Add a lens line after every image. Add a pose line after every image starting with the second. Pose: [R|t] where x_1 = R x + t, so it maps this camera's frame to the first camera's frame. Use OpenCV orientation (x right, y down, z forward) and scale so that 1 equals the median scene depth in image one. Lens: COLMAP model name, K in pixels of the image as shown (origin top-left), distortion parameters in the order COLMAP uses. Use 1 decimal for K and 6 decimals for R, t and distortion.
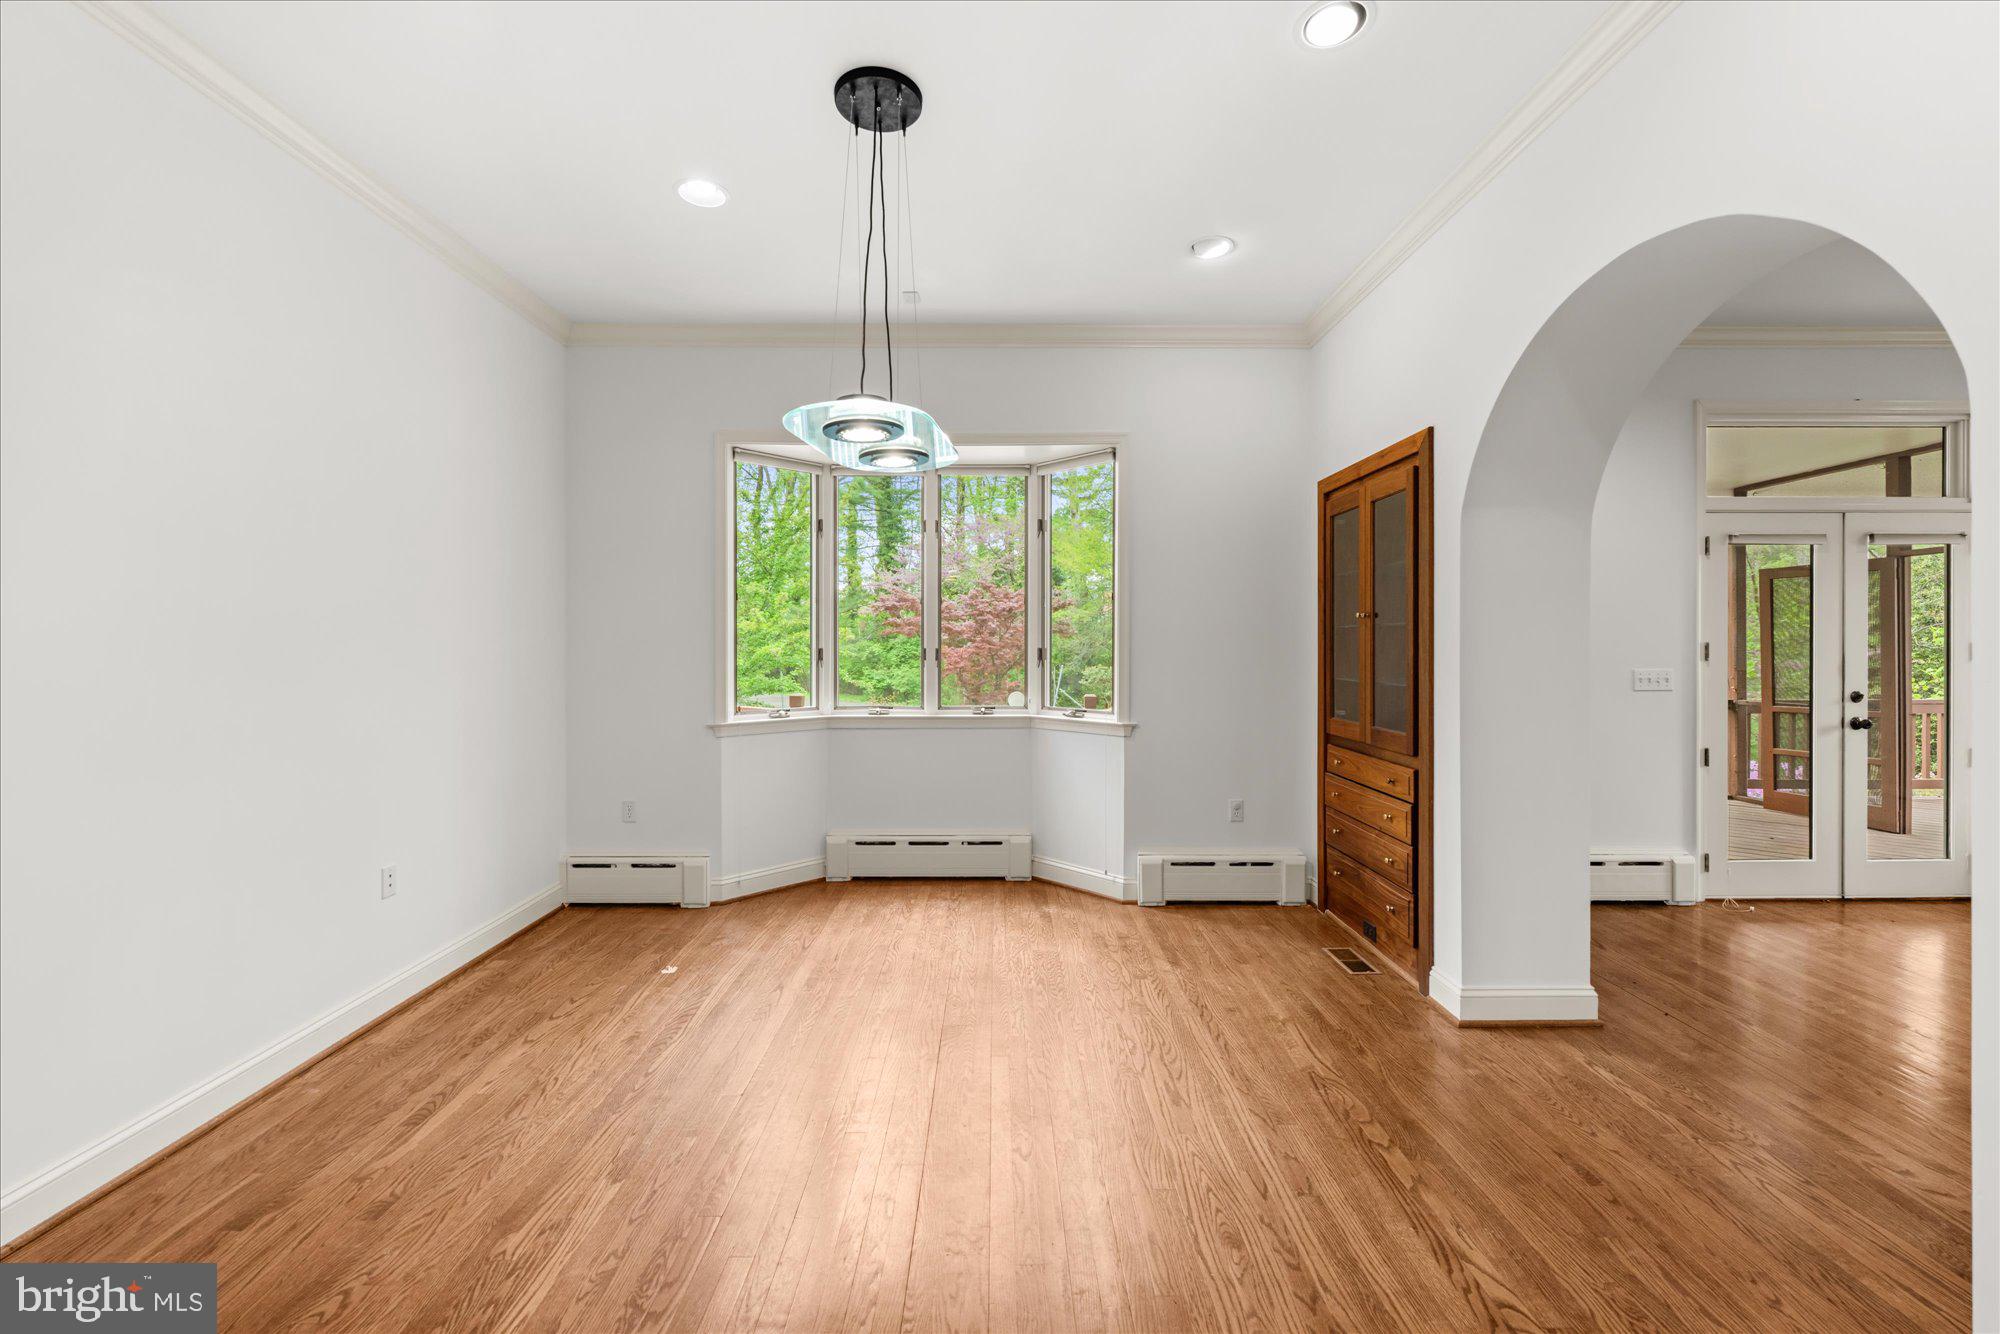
lens RADIAL K [[794.6, 0, 998.4], [0, 794.6, 647.1], [0, 0, 1]] dist [-0.001448, 0.001145]
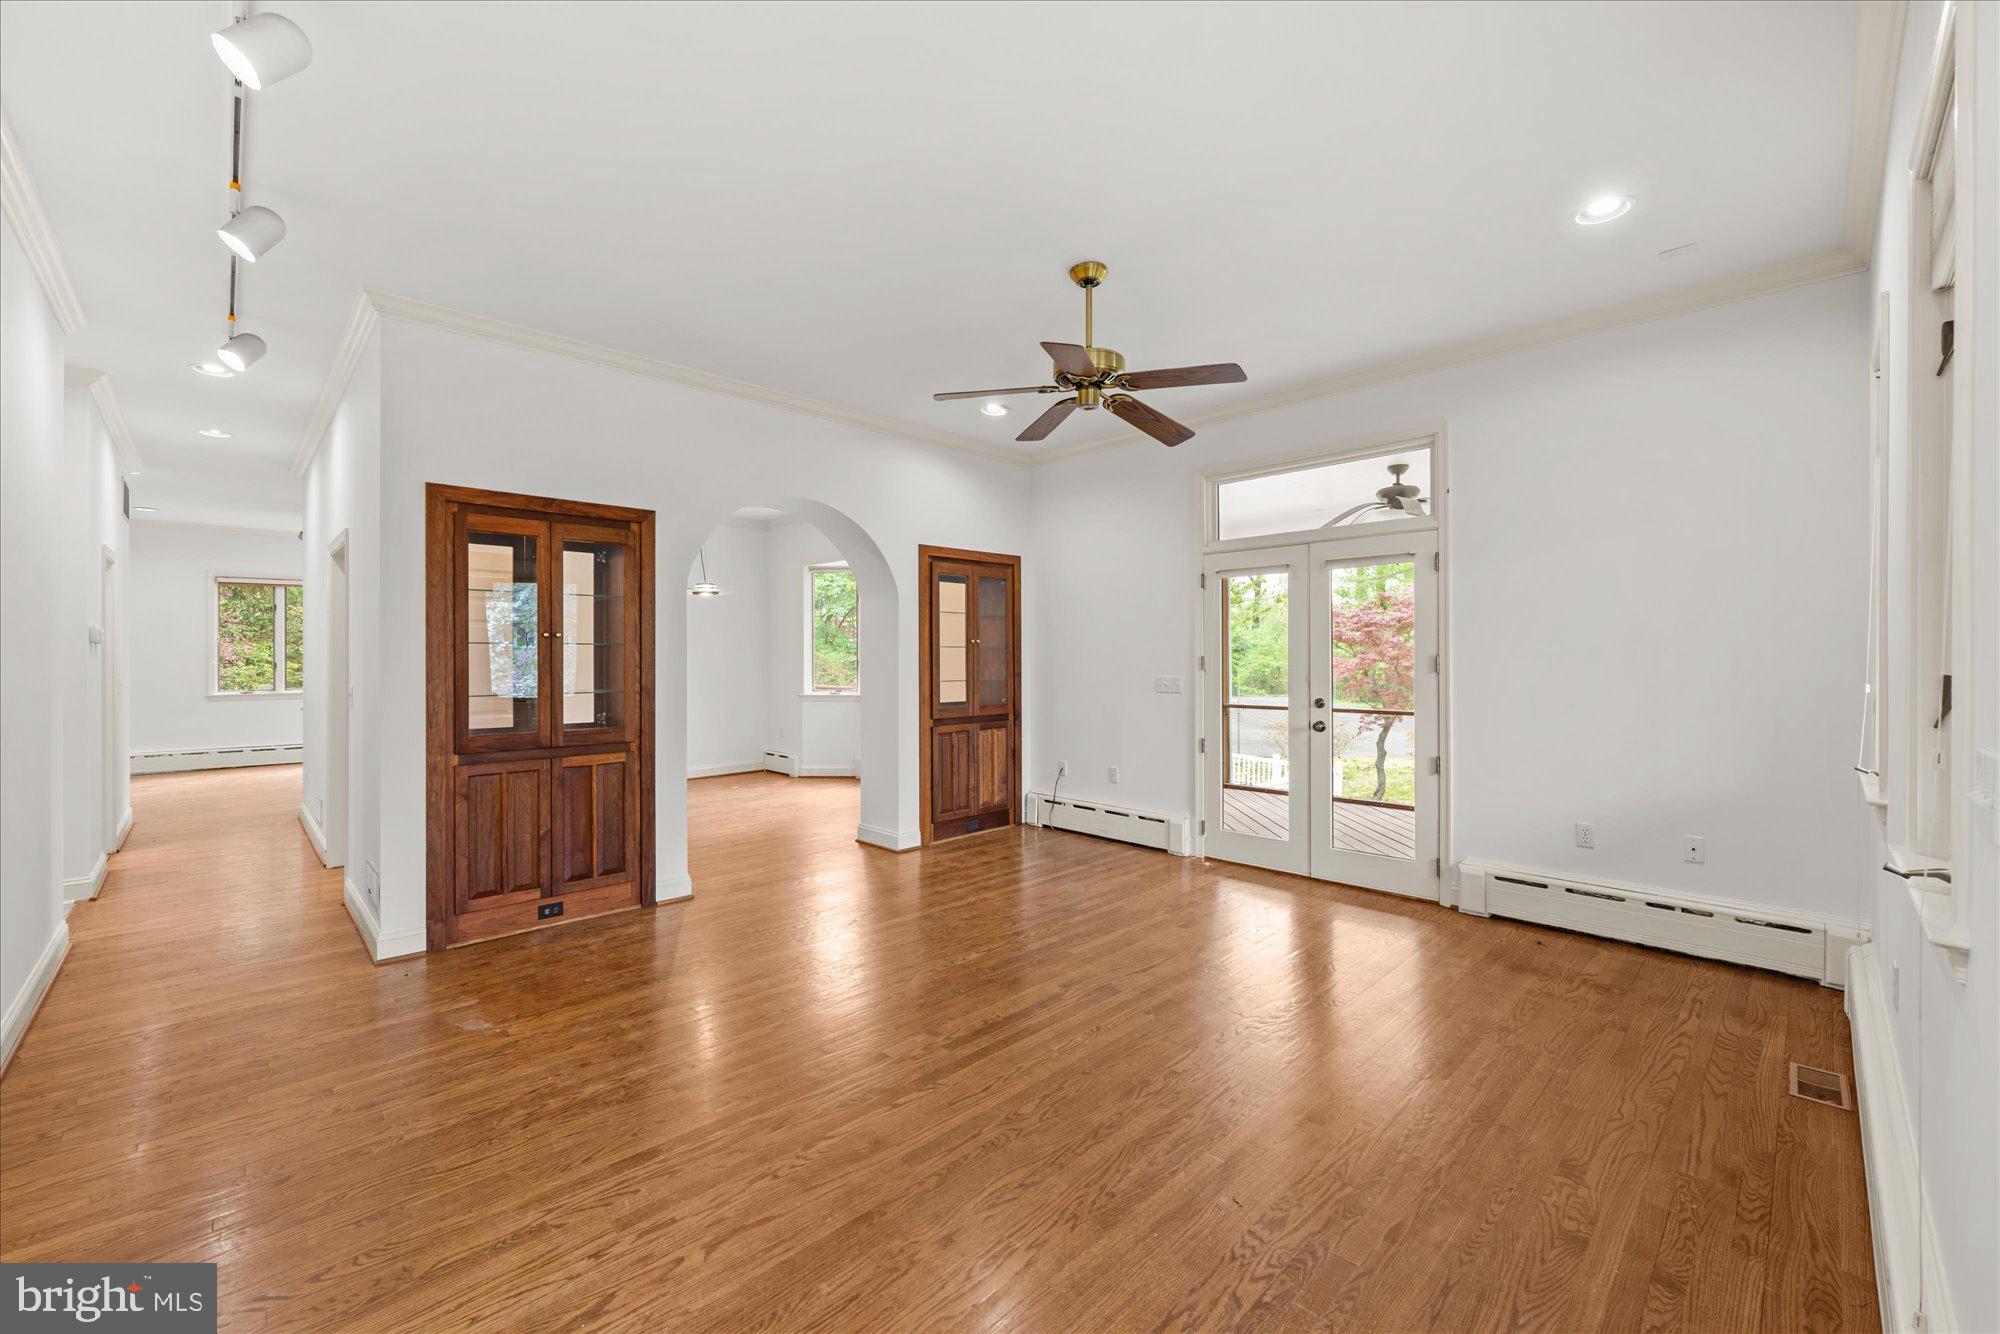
lens RADIAL K [[794.6, 0, 998.4], [0, 794.6, 658.7], [0, 0, 1]] dist [-0.001448, 0.001145]
pose [[0.696606, -0.000638, -0.717454, 1.618094], [0.003653, 0.999990, 0.002657, -0.006519], [0.717445, -0.004472, 0.696601, -0.131802]]
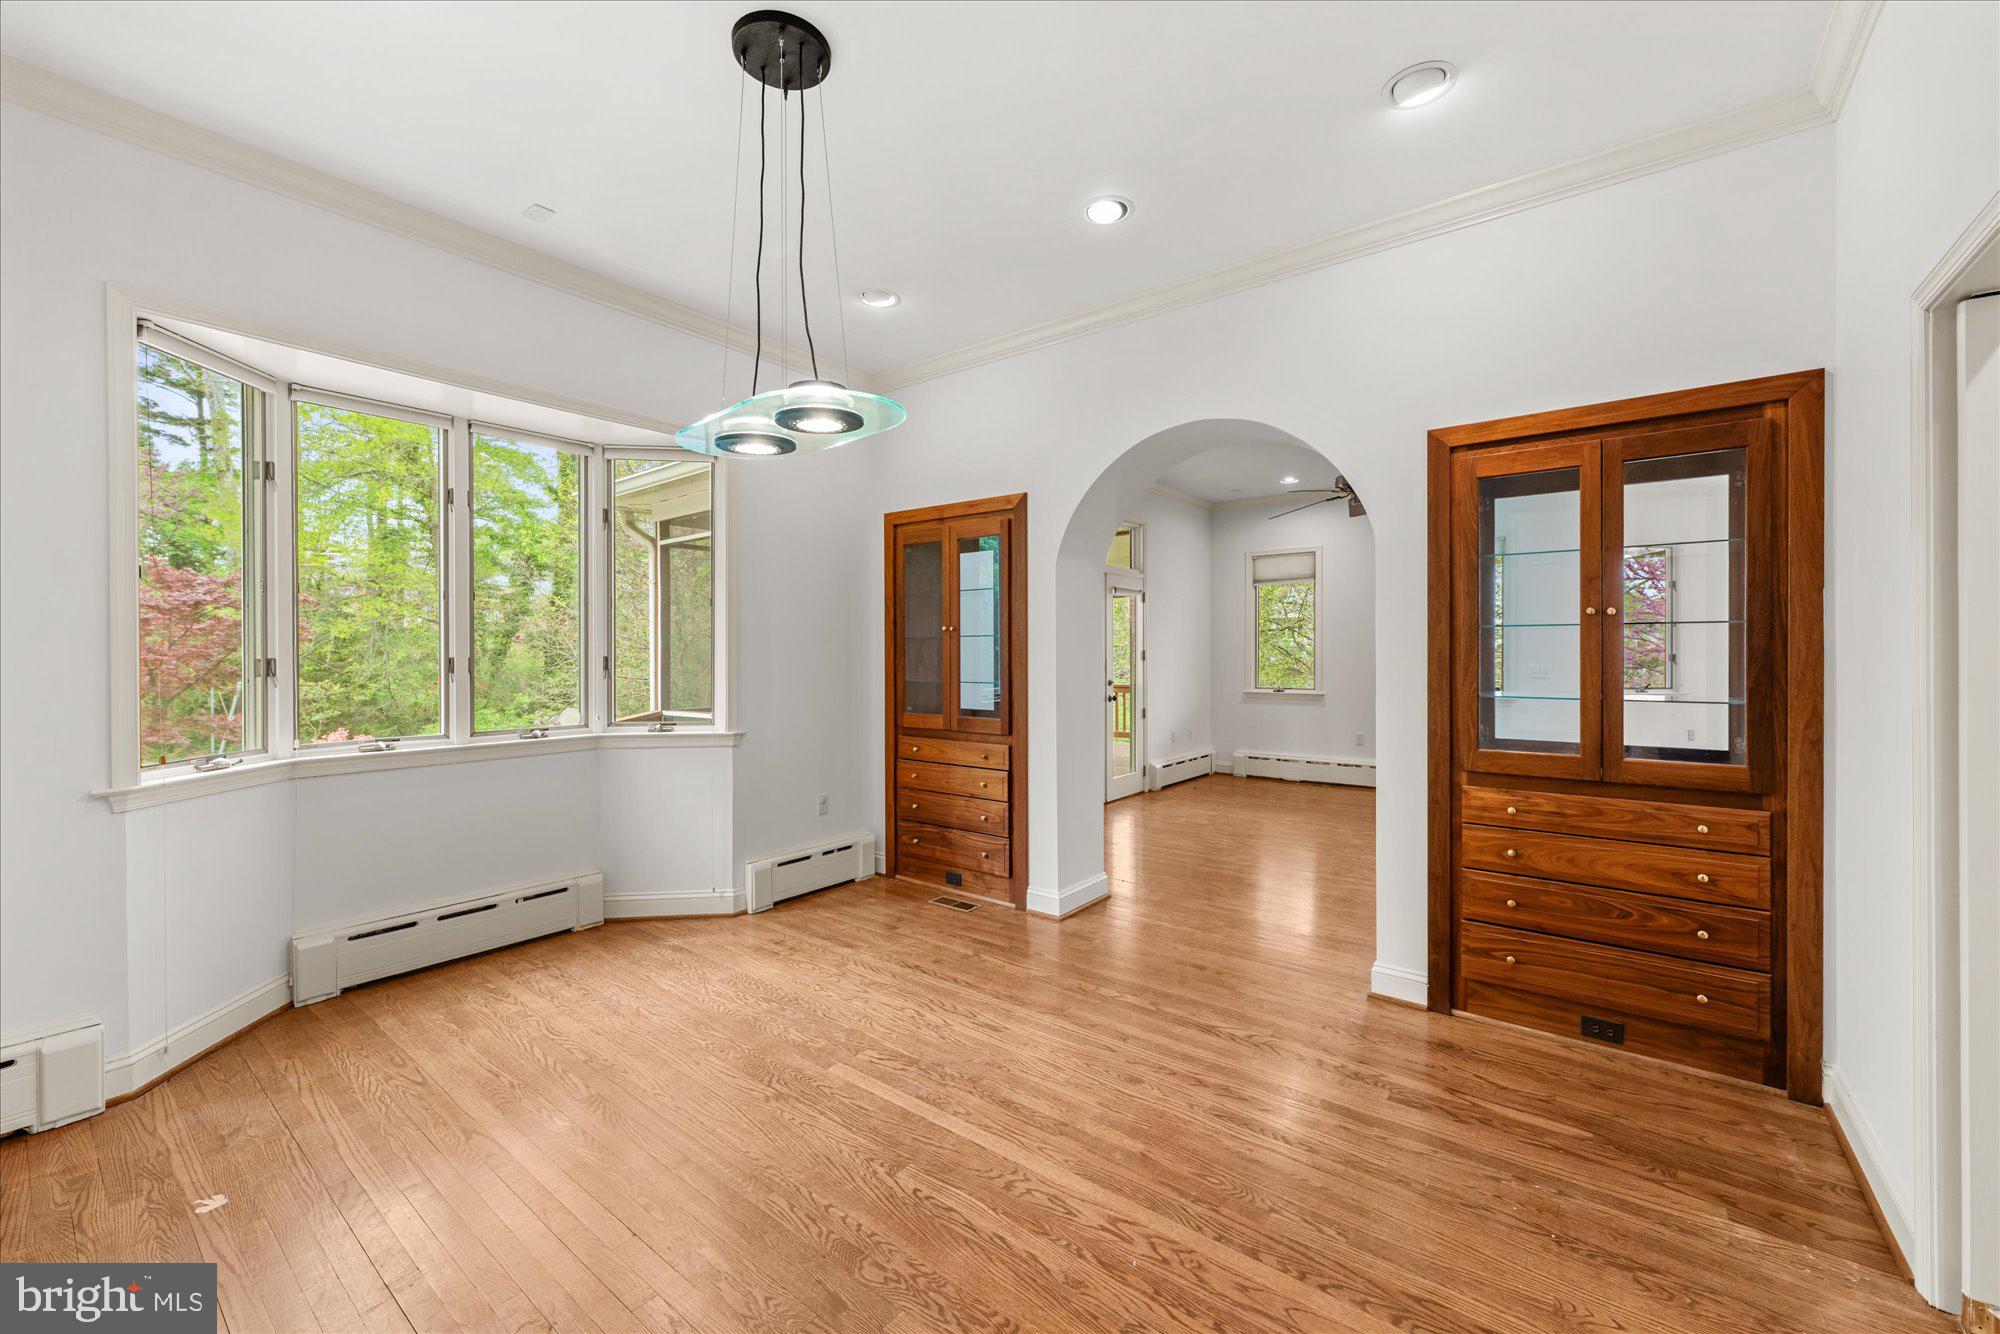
lens RADIAL K [[794.6, 0, 990.5], [0, 794.6, 653.9], [0, 0, 1]] dist [-0.001448, 0.001145]
pose [[0.623042, -0.002258, 0.782185, -0.418080], [0.003216, 0.999995, 0.000325, -0.000221], [-0.782182, 0.002314, 0.623046, 0.144850]]
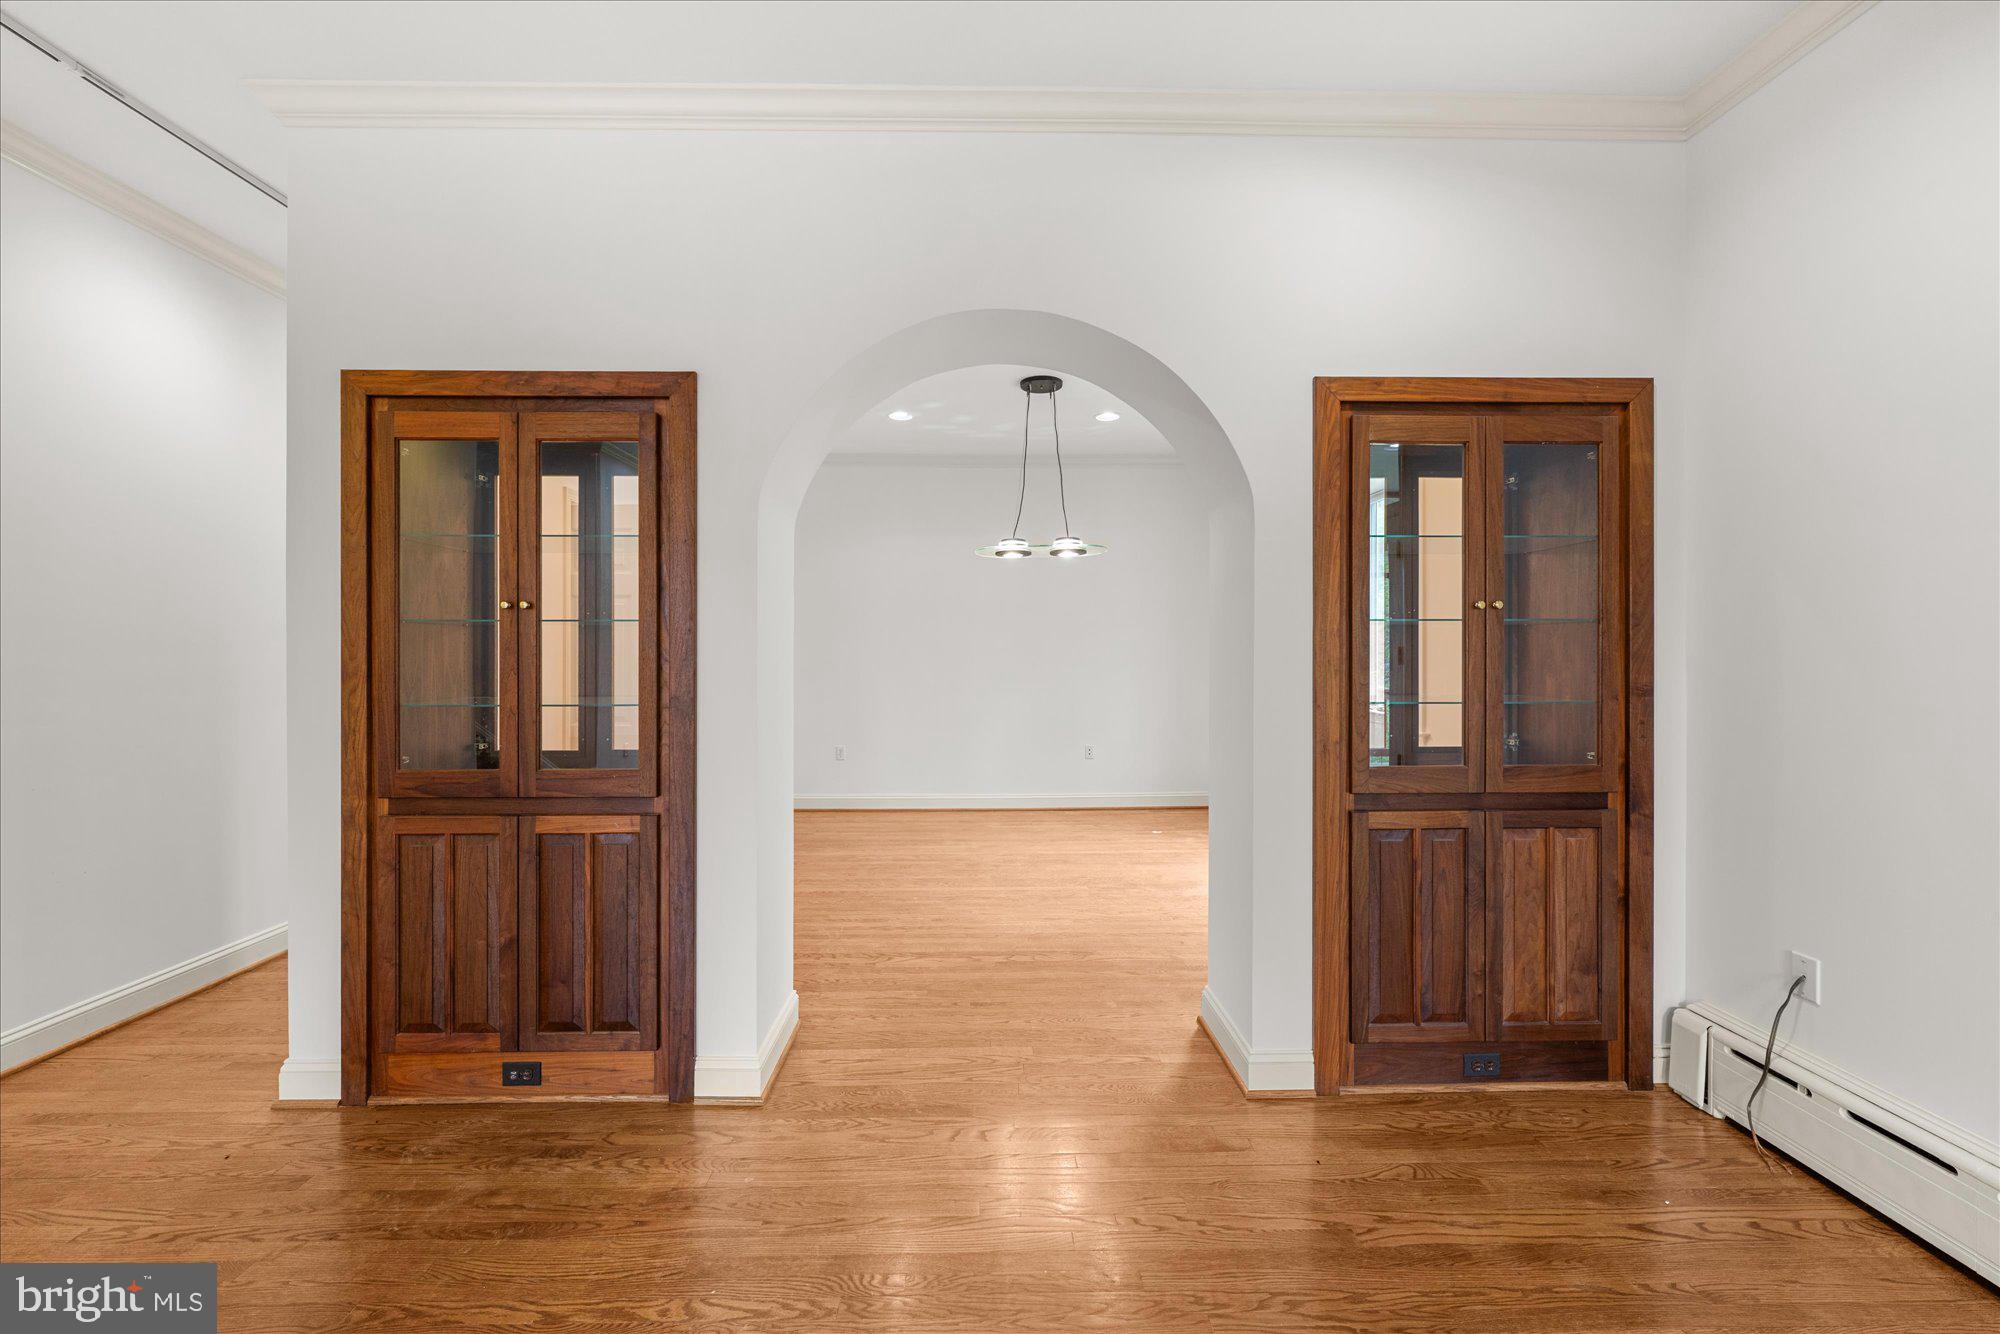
lens RADIAL K [[794.6, 0, 996.9], [0, 794.6, 652.9], [0, 0, 1]] dist [-0.001448, 0.001145]
pose [[0.017746, 0.002059, -0.999840, 1.106131], [0.001474, 0.999997, 0.002085, -0.001203], [0.999841, -0.001511, 0.017743, 0.495232]]
